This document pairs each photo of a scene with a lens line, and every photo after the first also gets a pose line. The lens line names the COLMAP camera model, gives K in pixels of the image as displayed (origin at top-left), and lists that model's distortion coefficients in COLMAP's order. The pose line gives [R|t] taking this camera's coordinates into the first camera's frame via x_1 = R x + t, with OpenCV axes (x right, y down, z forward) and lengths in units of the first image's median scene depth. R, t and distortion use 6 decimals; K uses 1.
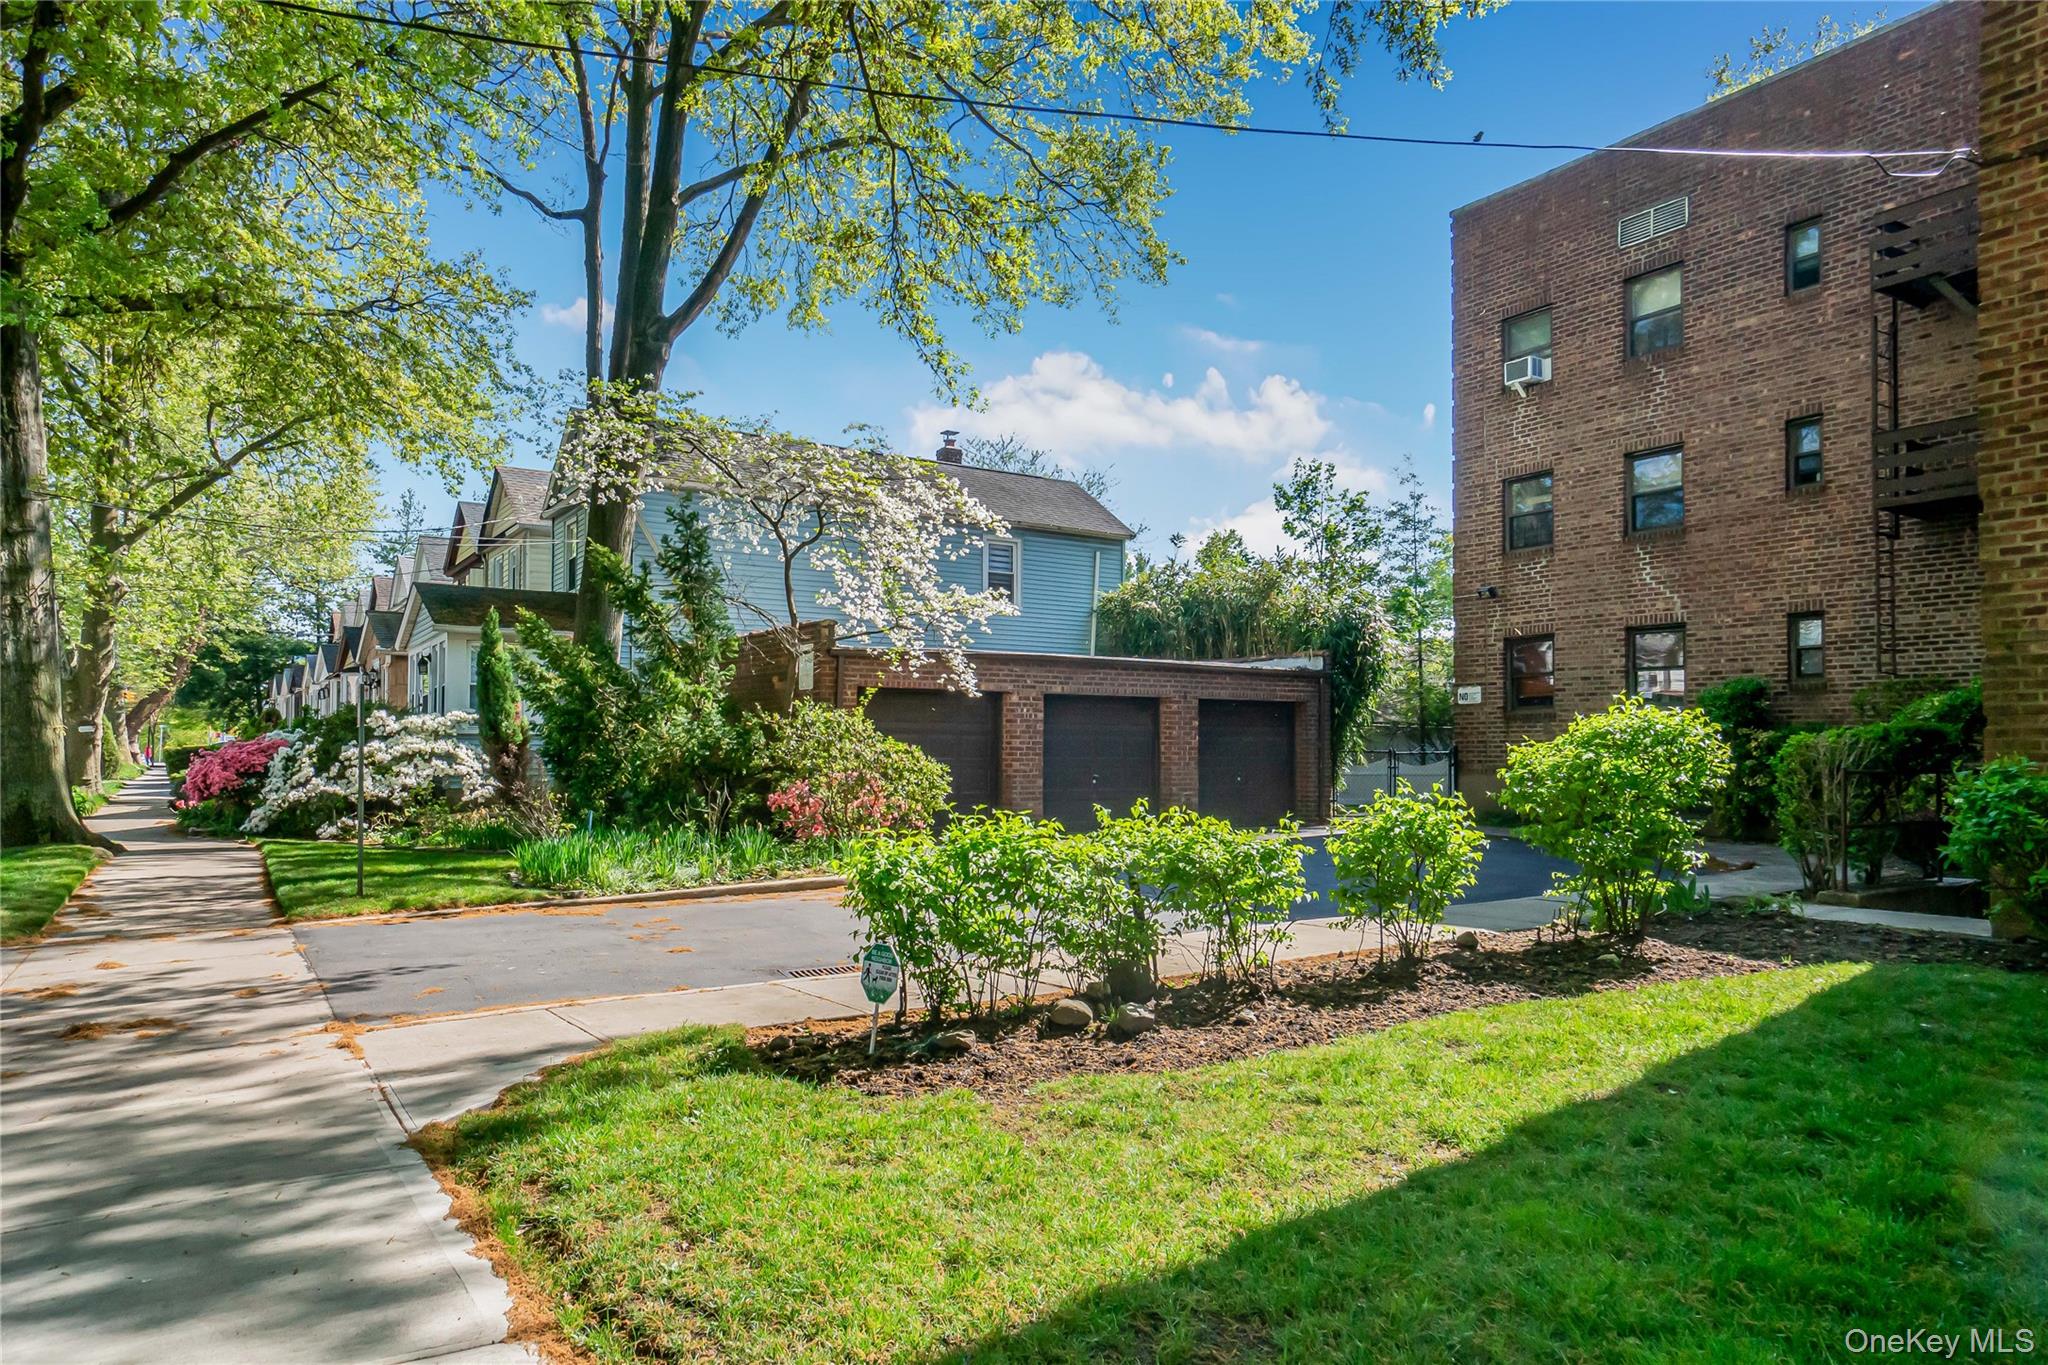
lens RADIAL K [[1272.4, 0, 1026.2], [0, 1272.4, 699.6], [0, 0, 1]] dist [0.021736, 0.020583]
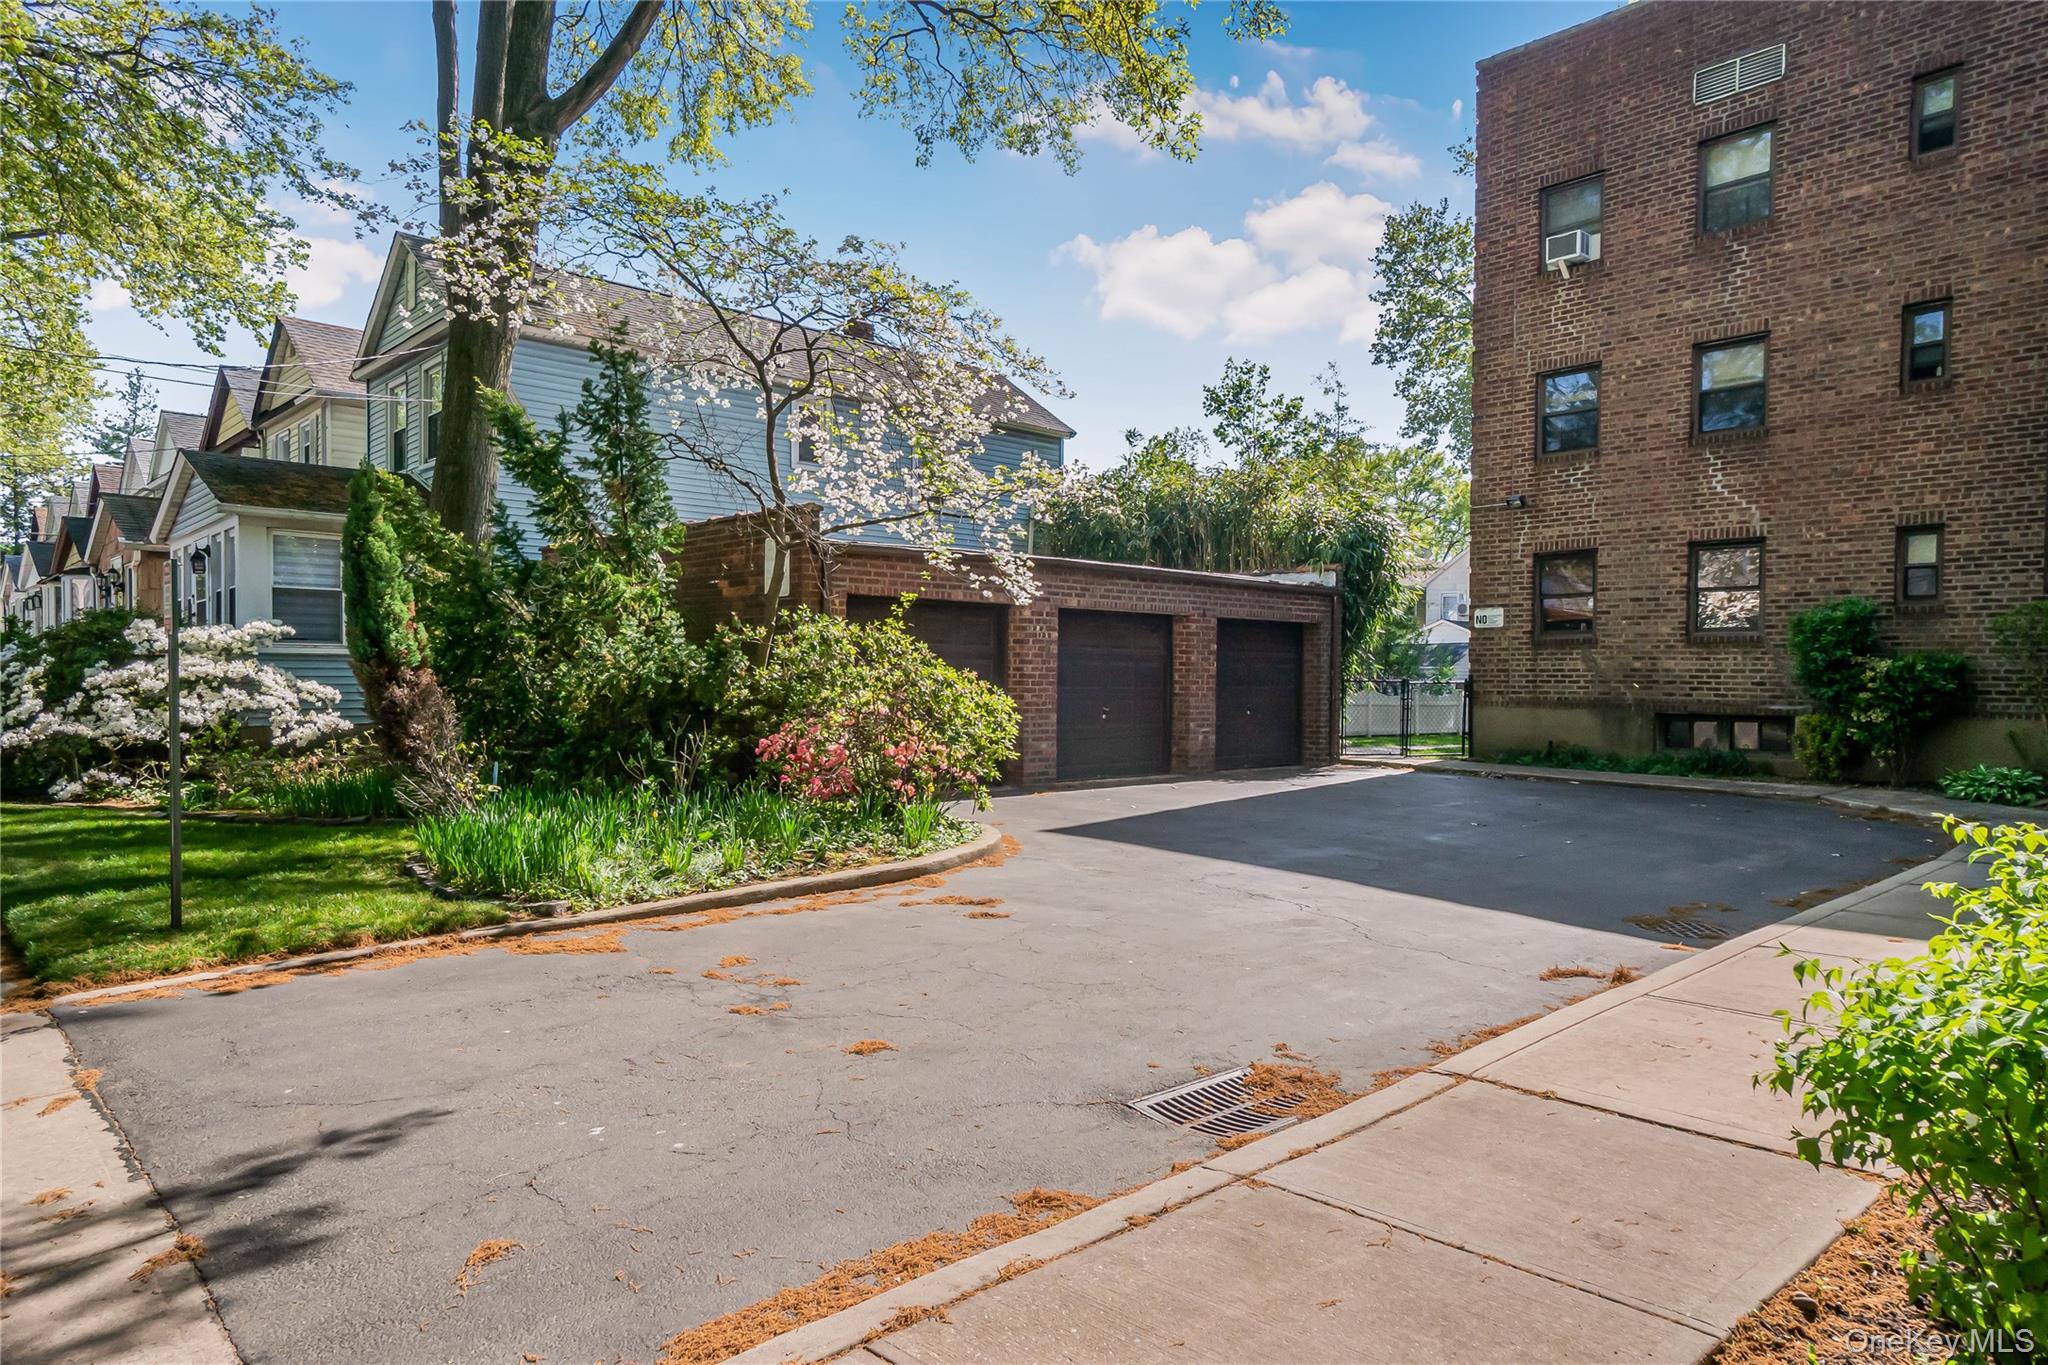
lens RADIAL K [[1272.4, 0, 1025.0], [0, 1272.4, 669.2], [0, 0, 1]] dist [0.021736, 0.020583]
pose [[0.987462, 0.005255, 0.157770, -0.128395], [-0.010533, 0.999412, 0.032636, 0.007562], [-0.157506, -0.033889, 0.986936, 0.203245]]
